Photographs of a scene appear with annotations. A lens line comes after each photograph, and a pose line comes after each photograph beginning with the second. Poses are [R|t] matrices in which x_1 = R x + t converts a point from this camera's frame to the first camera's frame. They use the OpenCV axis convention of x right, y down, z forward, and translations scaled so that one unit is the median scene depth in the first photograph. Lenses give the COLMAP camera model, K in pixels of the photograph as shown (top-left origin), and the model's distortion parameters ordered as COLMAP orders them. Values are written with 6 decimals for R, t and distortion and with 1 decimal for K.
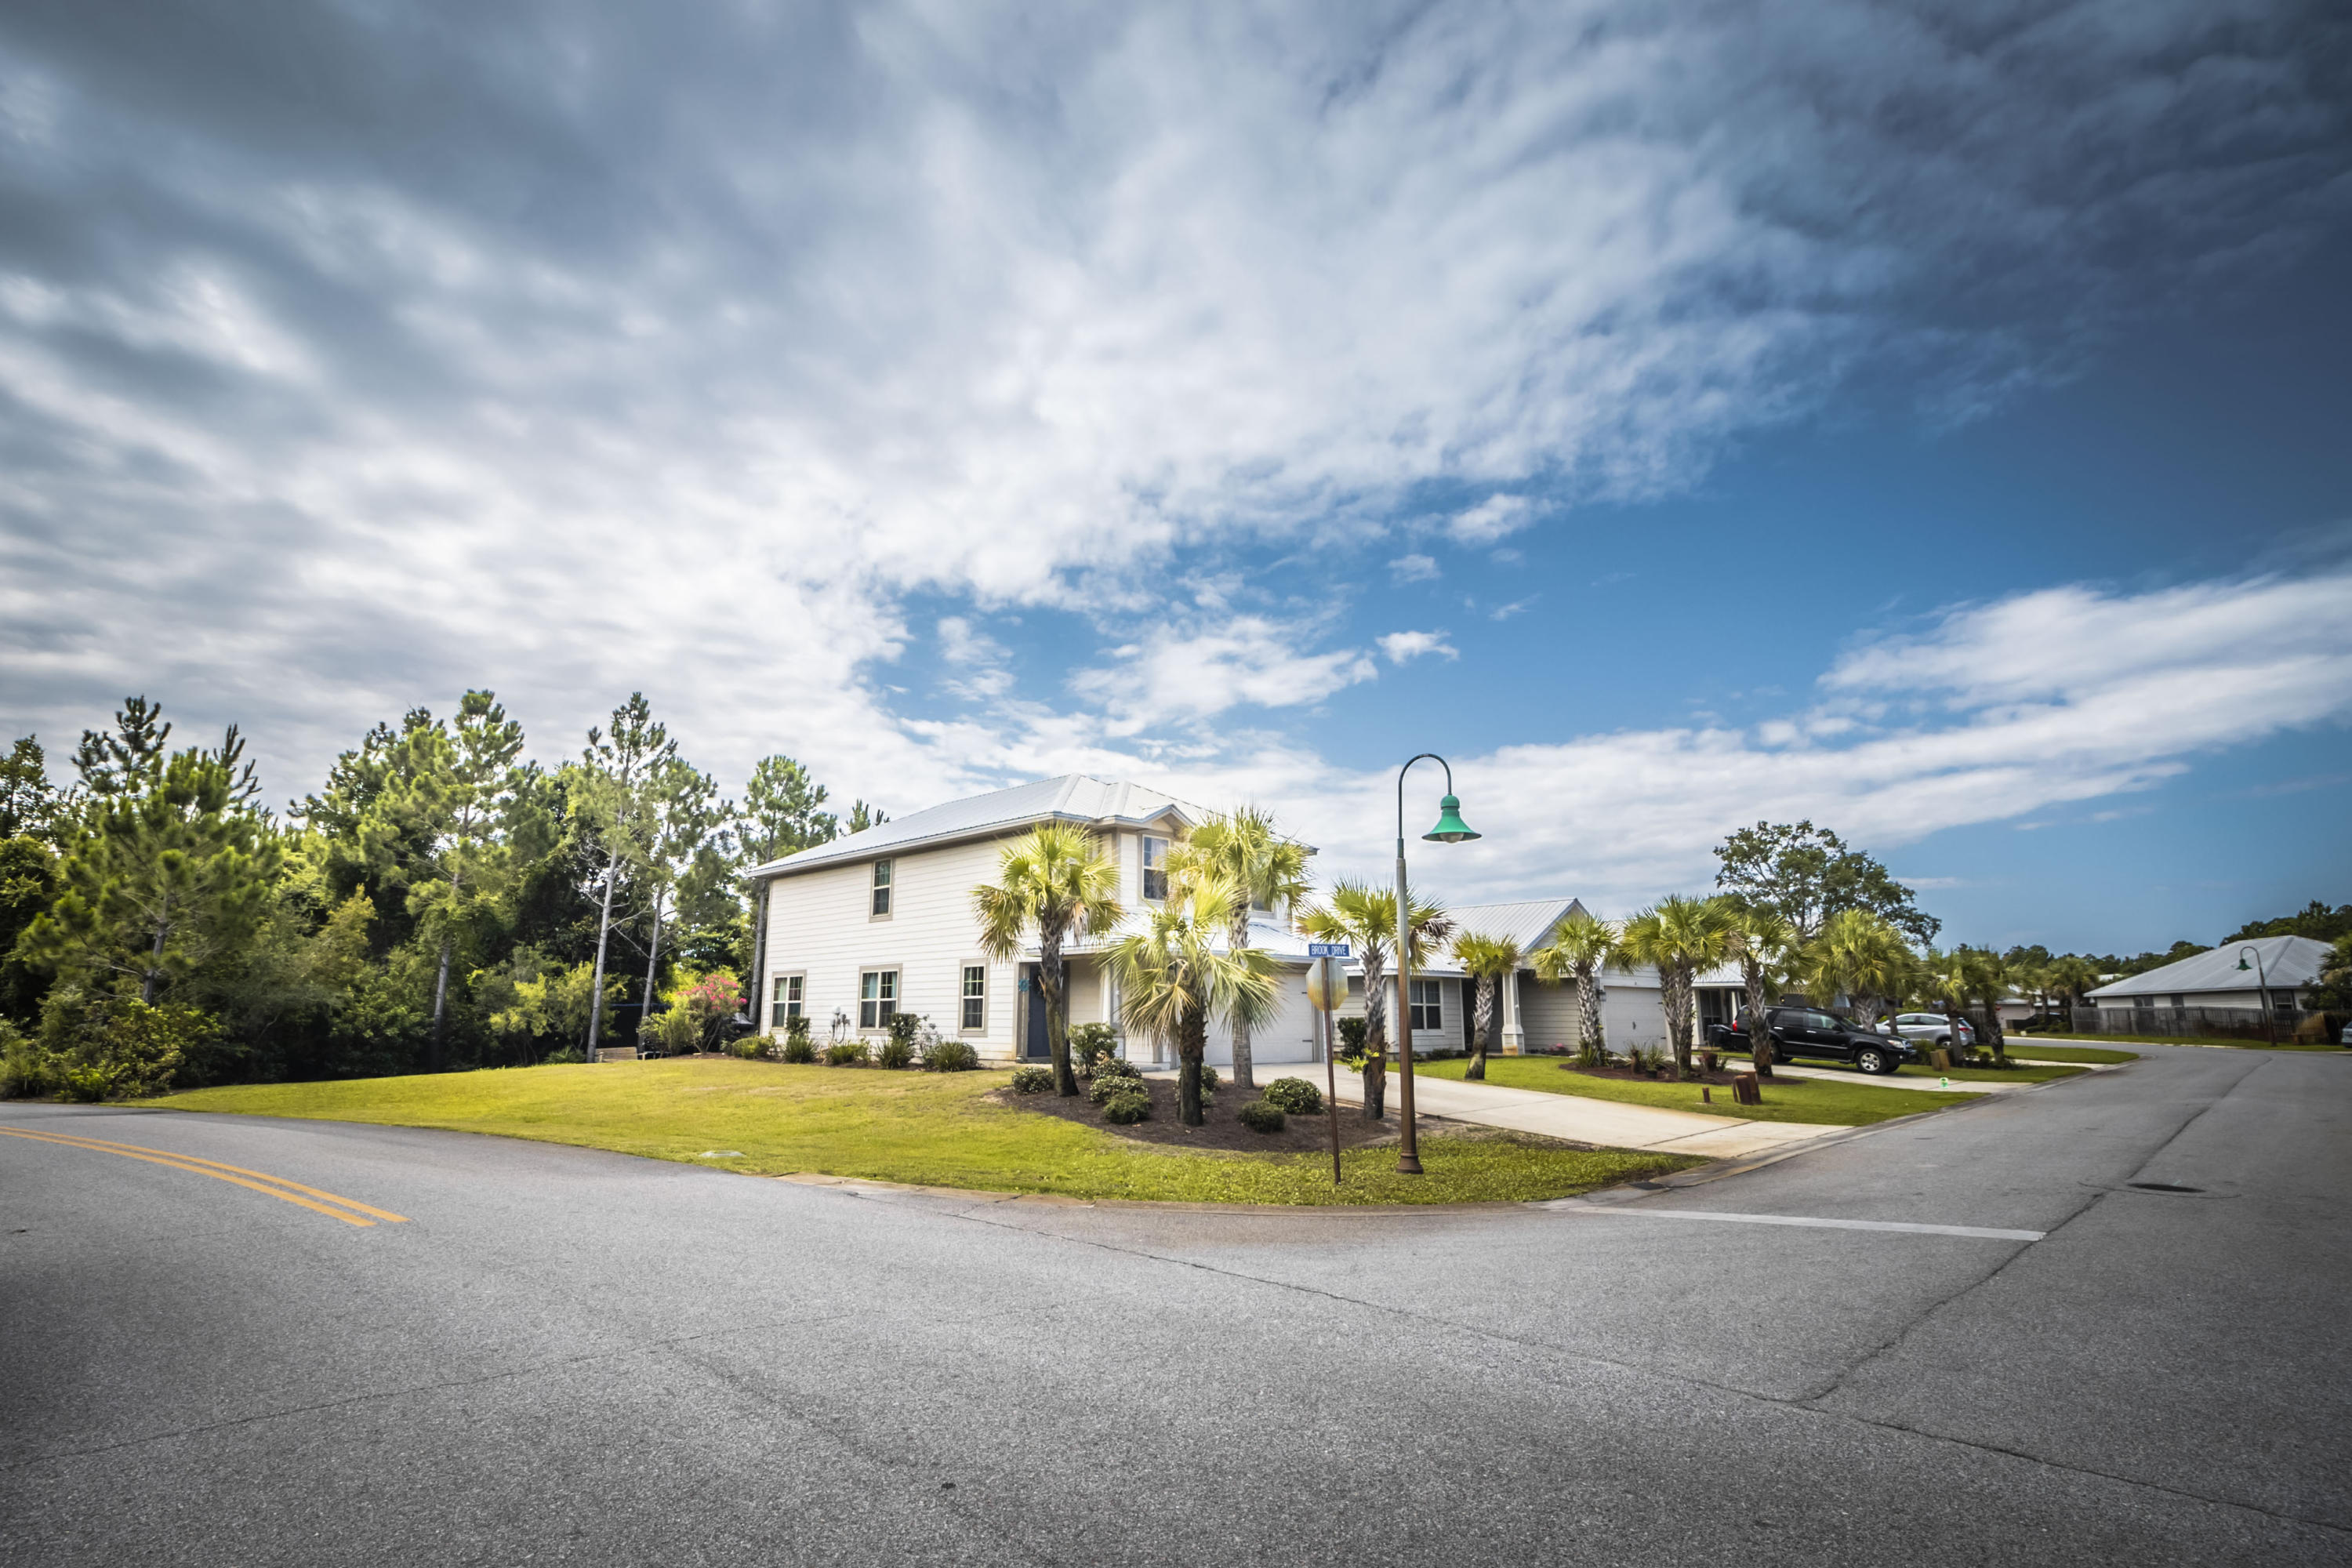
lens RADIAL K [[1072.0, 0, 1176.0], [0, 1072.0, 784.0], [0, 0, 1]] dist [0.028071, 0.000054]
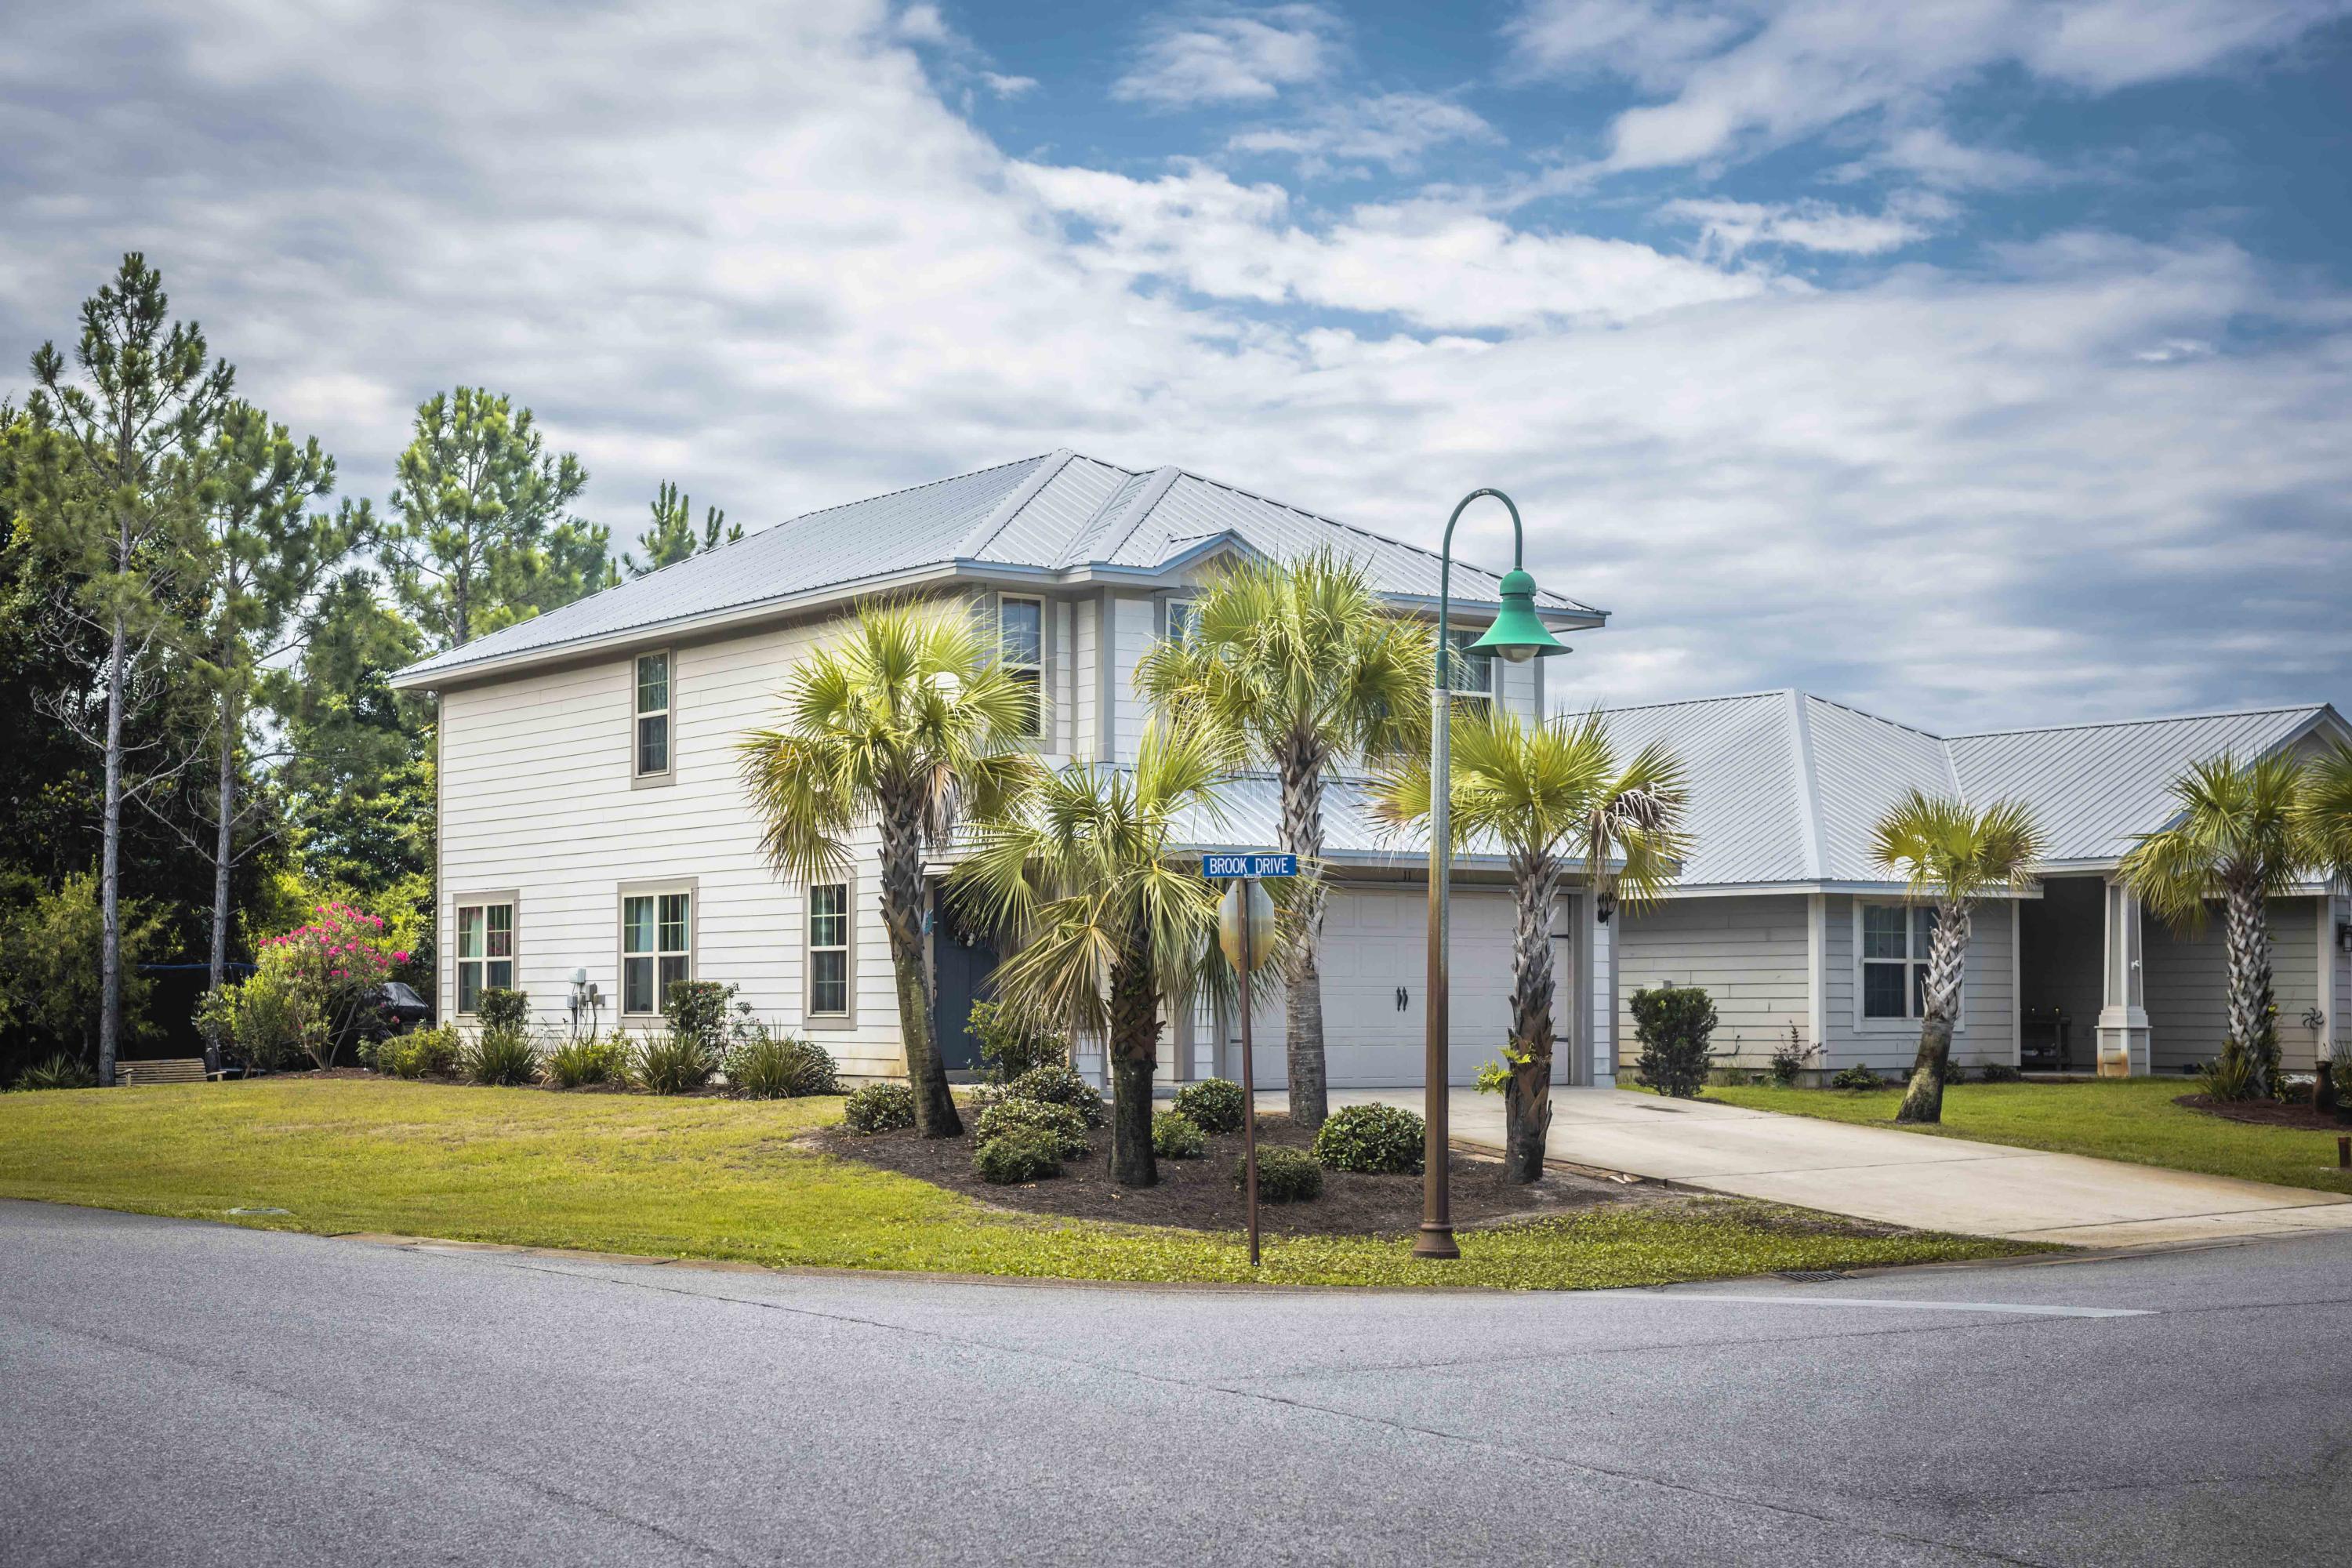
lens RADIAL K [[3035.7, 0, 1176.0], [0, 3035.7, 784.0], [0, 0, 1]] dist [0.134025, 0.016329]
pose [[0.986053, -0.013316, -0.165901, 0.135316], [0.036919, 0.989460, 0.140019, -0.040401], [0.162288, -0.144191, 0.976151, -0.200157]]
